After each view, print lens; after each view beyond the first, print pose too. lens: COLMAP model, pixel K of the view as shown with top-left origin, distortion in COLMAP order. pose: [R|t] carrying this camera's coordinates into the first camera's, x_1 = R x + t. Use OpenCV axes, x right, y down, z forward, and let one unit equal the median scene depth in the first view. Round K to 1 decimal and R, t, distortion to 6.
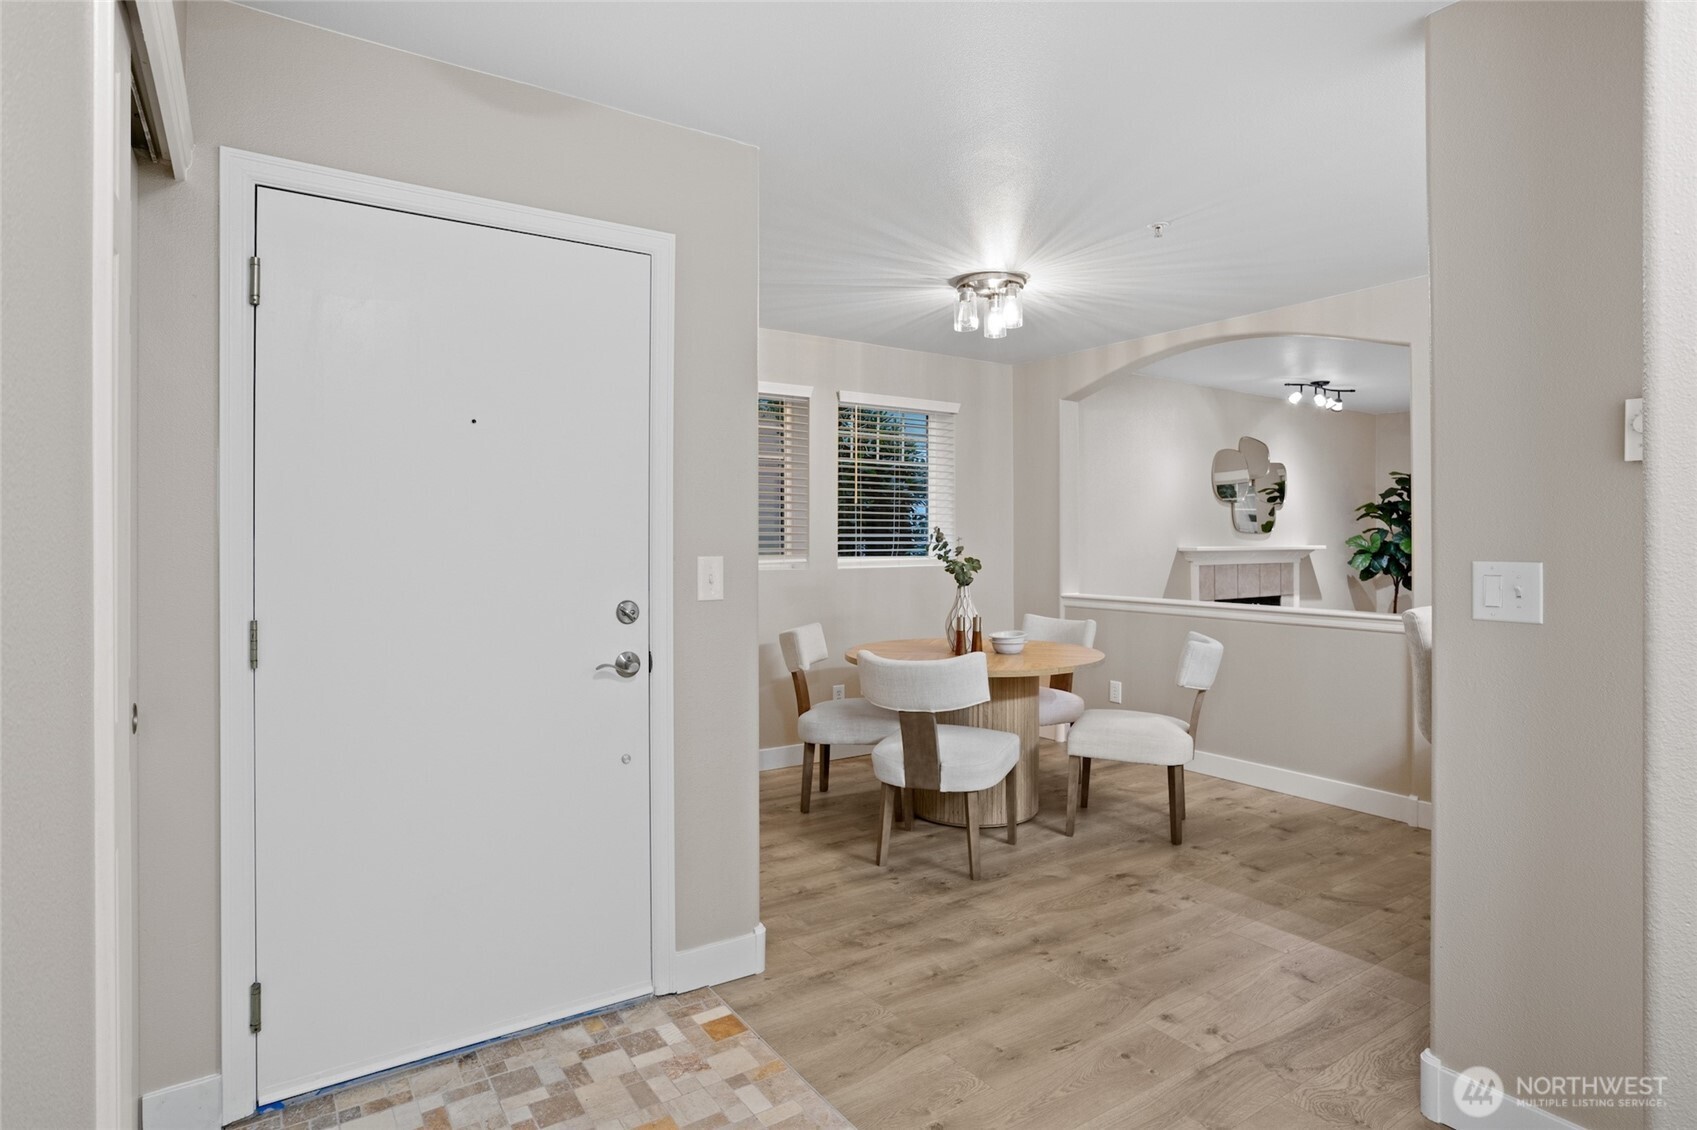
lens RADIAL K [[912.9, 0, 852.9], [0, 912.9, 552.5], [0, 0, 1]] dist [-0.028073, -0.002632]
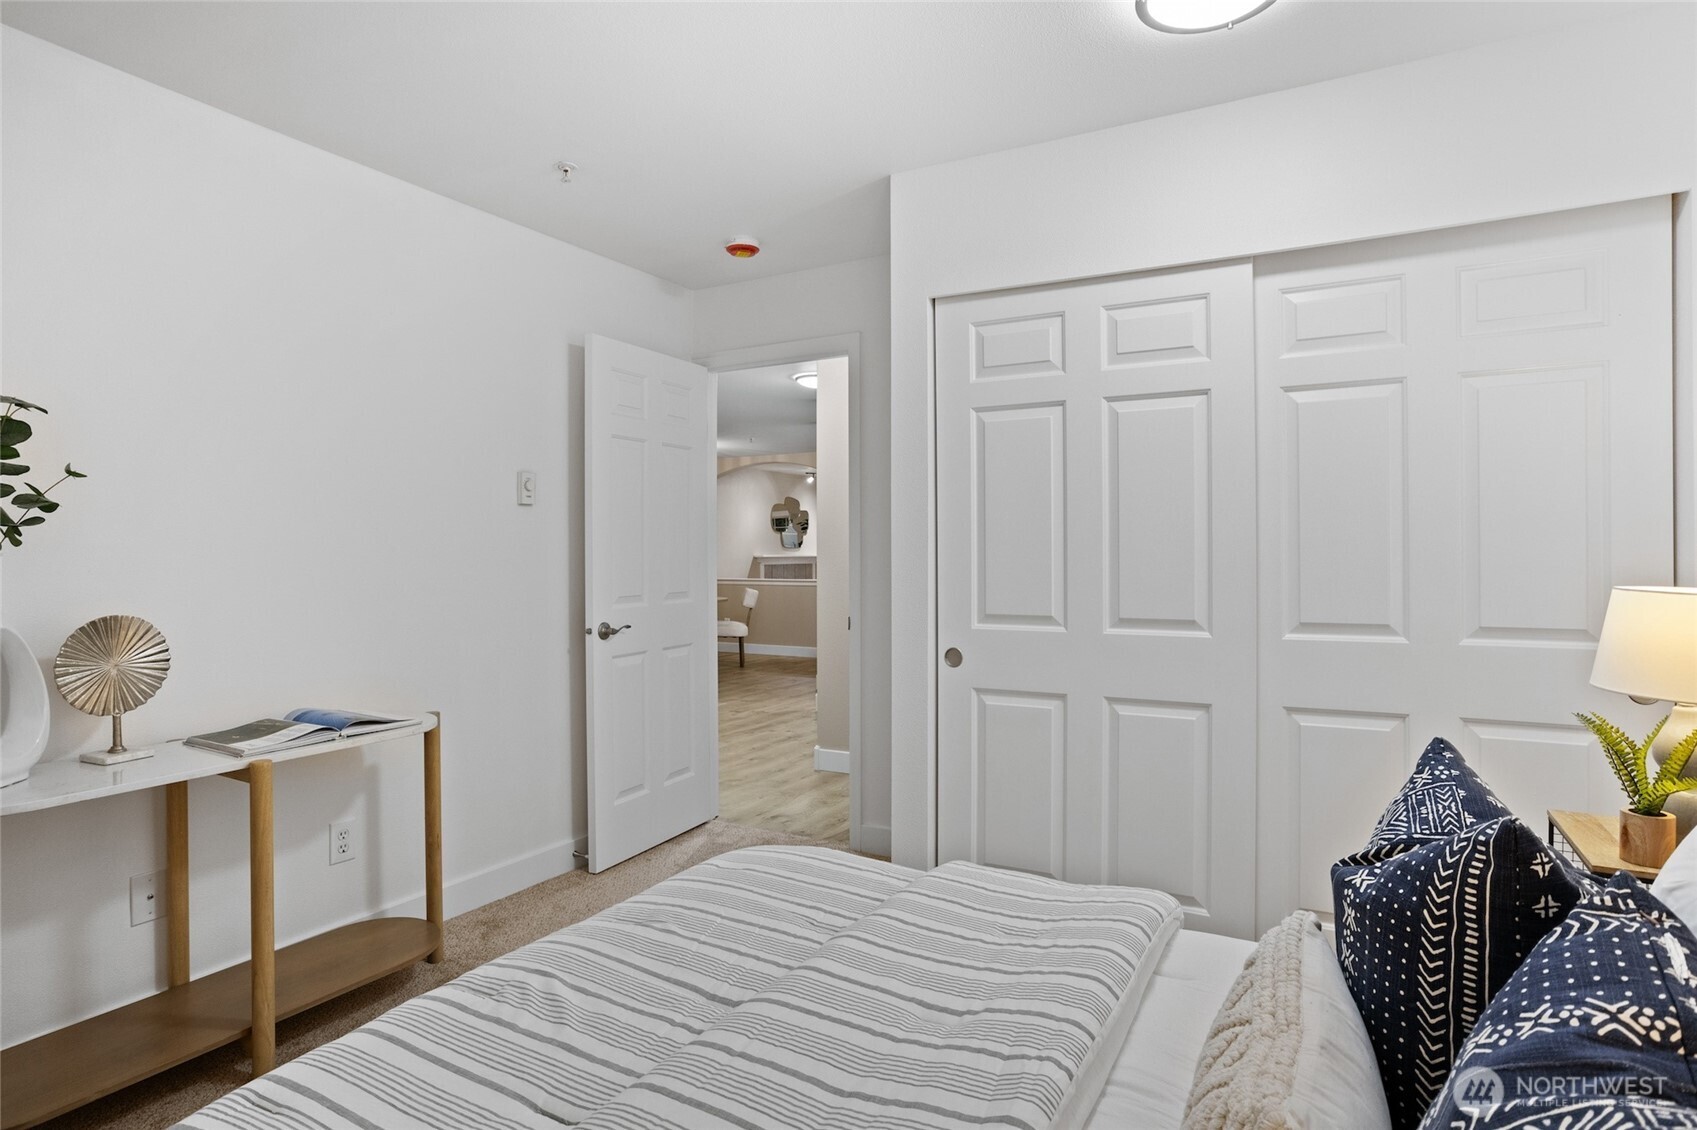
lens RADIAL K [[912.9, 0, 843.7], [0, 912.9, 561.6], [0, 0, 1]] dist [-0.028073, -0.002632]
pose [[0.895760, 0.015738, 0.444259, -0.469506], [-0.015538, 0.999871, -0.004091, 0.021506], [-0.444266, -0.003238, 0.895889, -1.157996]]
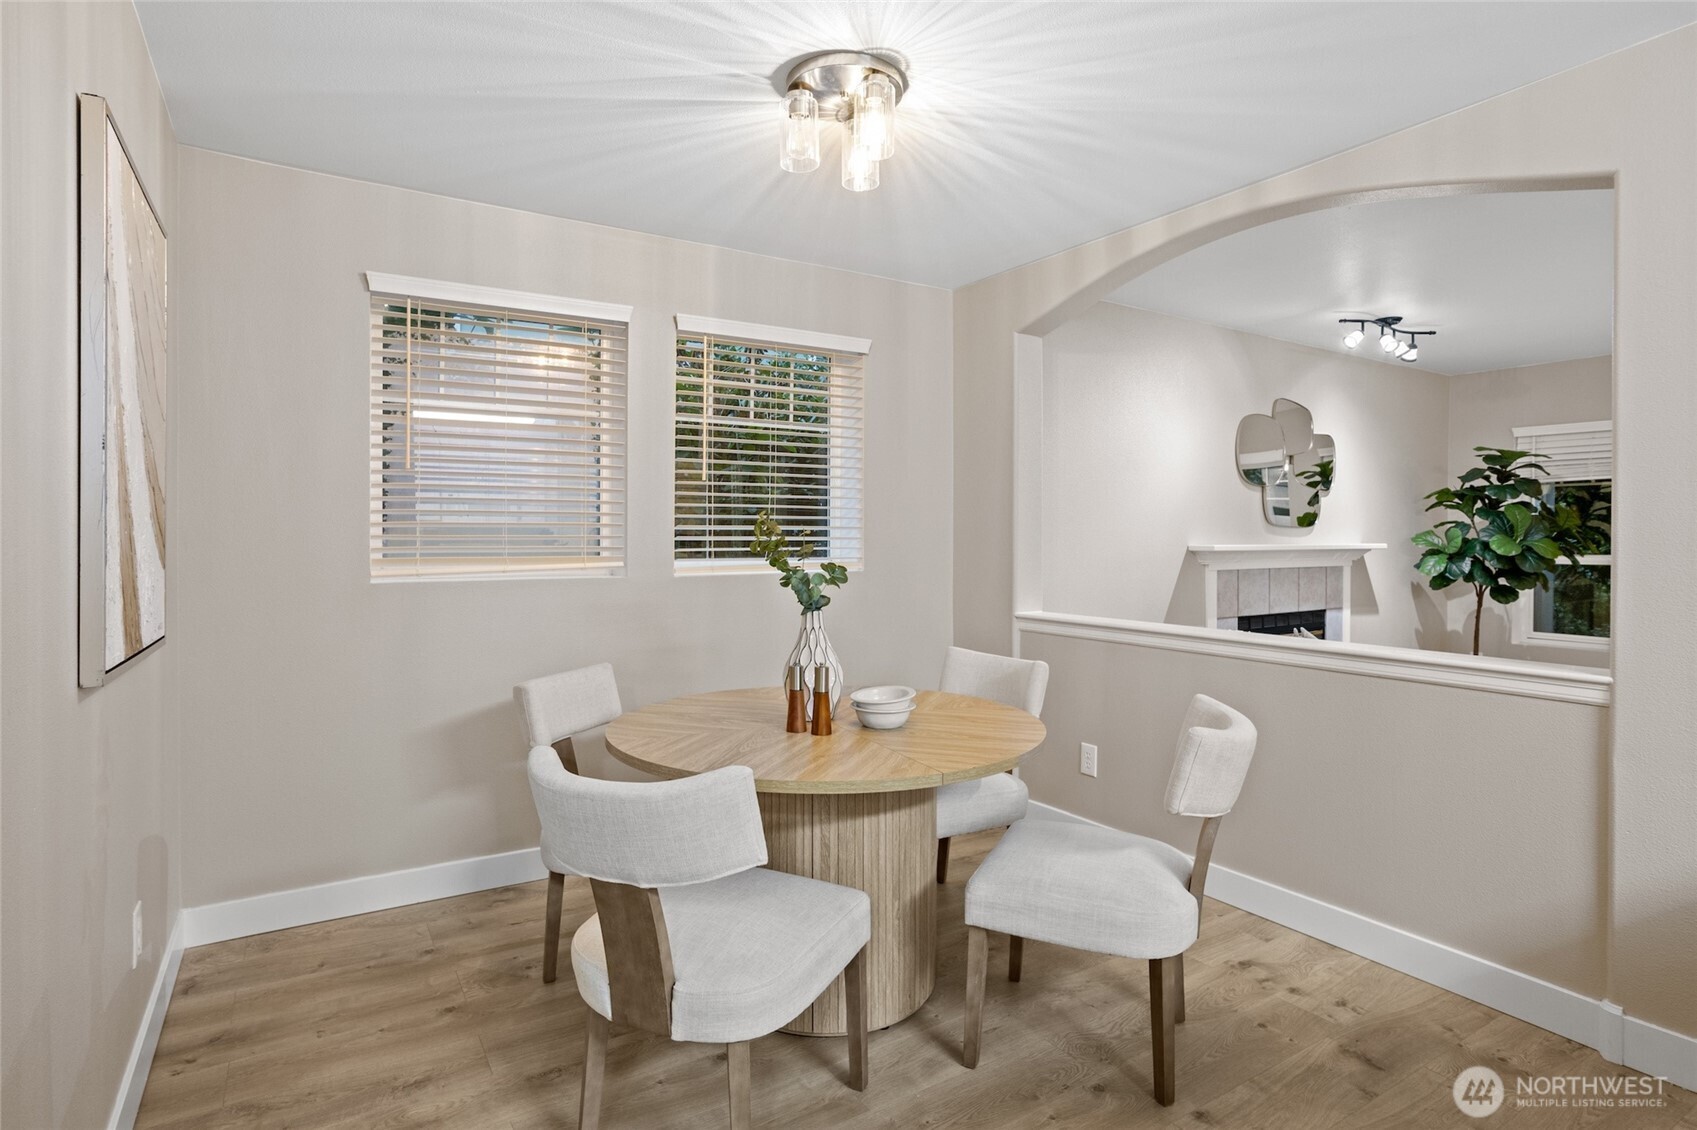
lens RADIAL K [[870.0, 0, 845.9], [0, 870.0, 561.5], [0, 0, 1]] dist [-0.028431, 0.010803]
pose [[0.999016, 0.002680, -0.044281, 0.159817], [-0.002061, 0.999900, 0.014016, -0.003214], [0.044315, -0.013911, 0.998921, 0.410437]]
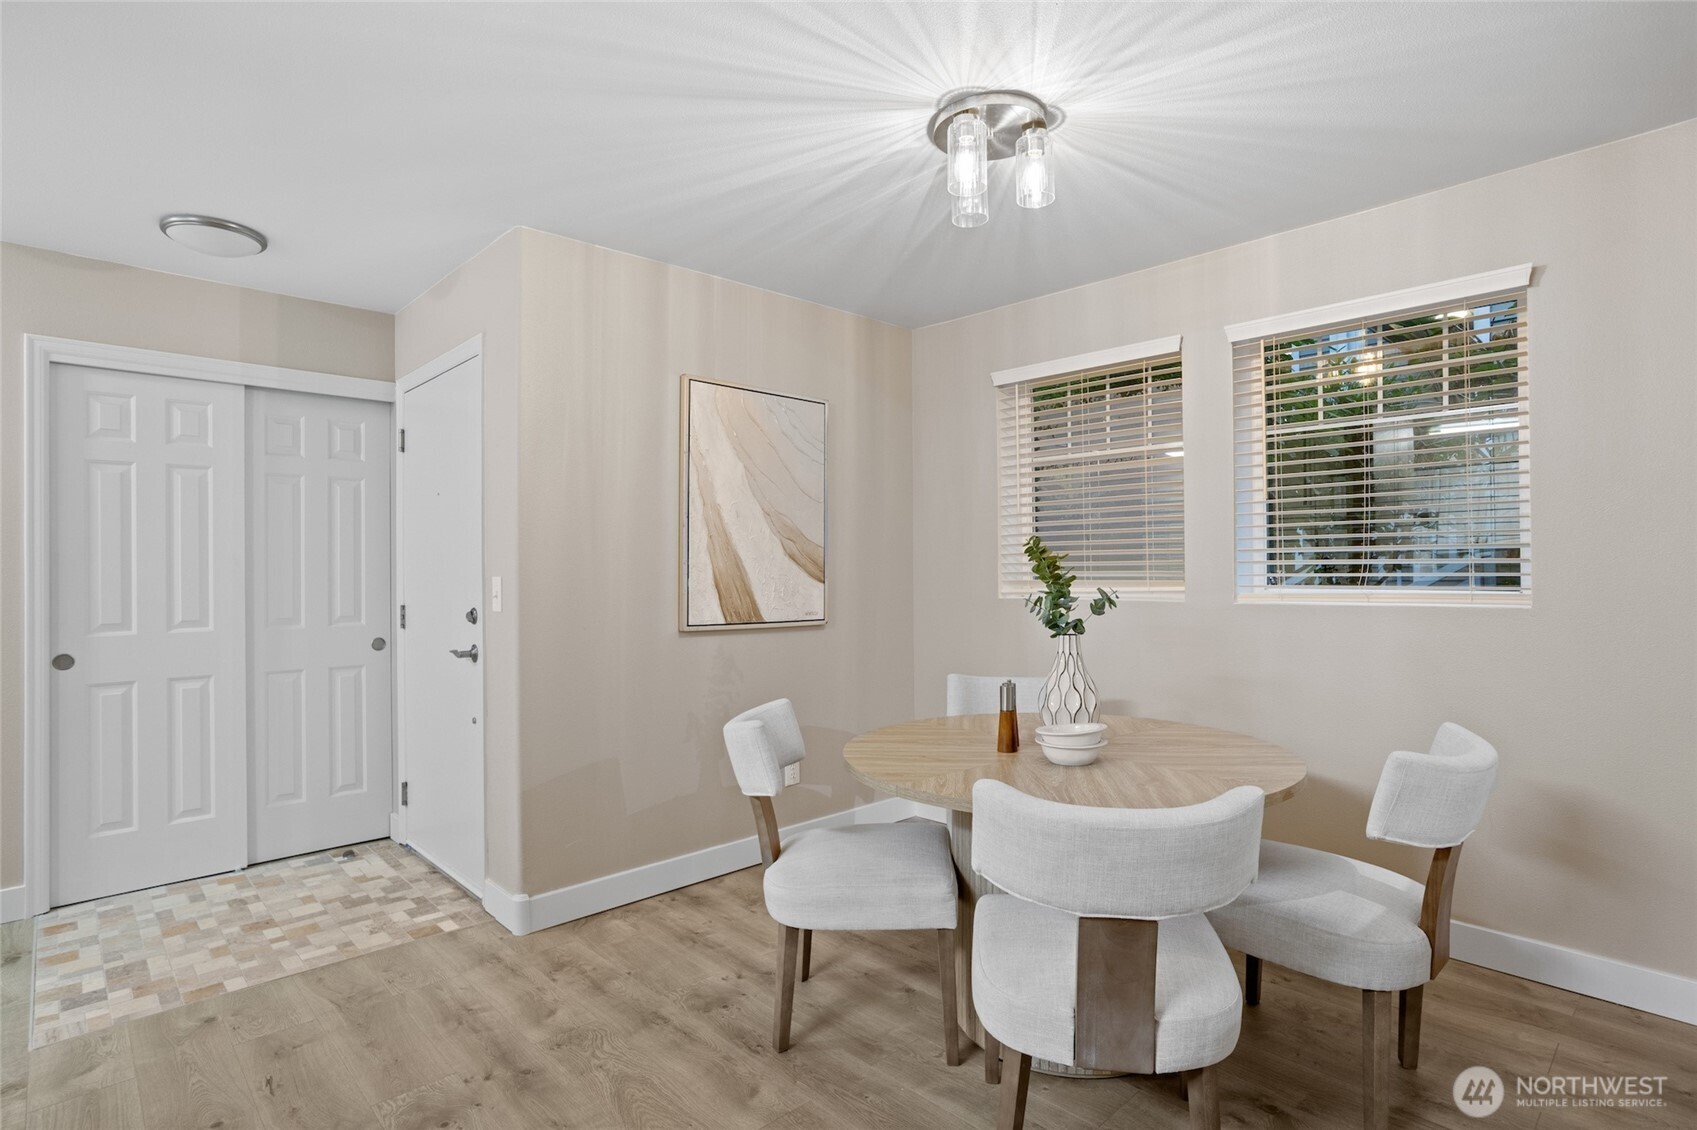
lens RADIAL K [[870.0, 0, 857.3], [0, 870.0, 561.3], [0, 0, 1]] dist [-0.028431, 0.010803]
pose [[0.158171, -0.000071, -0.987412, 0.628283], [-0.005352, 0.999985, -0.000930, -0.011312], [0.987397, 0.005431, 0.158168, 0.740860]]
